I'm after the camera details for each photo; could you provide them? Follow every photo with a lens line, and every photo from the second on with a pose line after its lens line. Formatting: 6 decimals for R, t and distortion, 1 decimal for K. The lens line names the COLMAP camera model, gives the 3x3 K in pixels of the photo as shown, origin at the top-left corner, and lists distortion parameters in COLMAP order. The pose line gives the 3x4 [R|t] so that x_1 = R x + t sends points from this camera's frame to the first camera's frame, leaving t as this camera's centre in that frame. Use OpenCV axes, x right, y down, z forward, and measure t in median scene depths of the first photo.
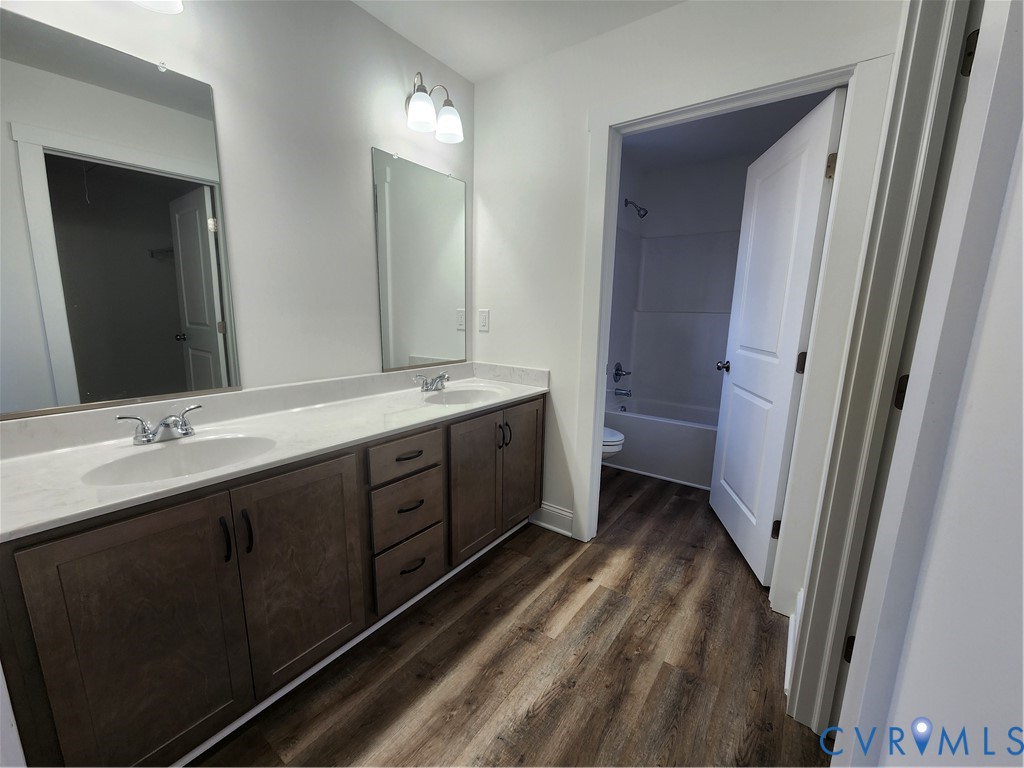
lens RADIAL K [[417.1, 0, 506.4], [0, 417.1, 386.7], [0, 0, 1]] dist [-0.001281, 0.000341]
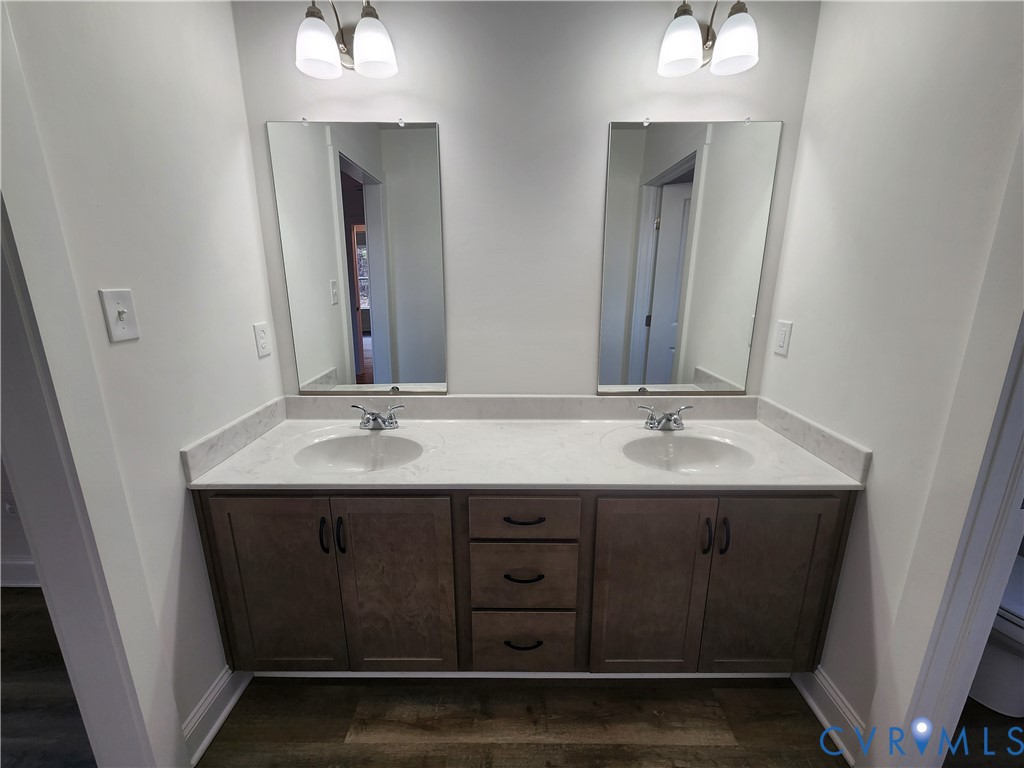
lens RADIAL K [[417.1, 0, 508.6], [0, 417.1, 370.4], [0, 0, 1]] dist [-0.001281, 0.000341]
pose [[0.590097, 0.166026, -0.790077, 0.336313], [-0.130922, 0.985352, 0.109277, -0.200931], [0.796646, 0.038955, 0.603189, 0.458005]]
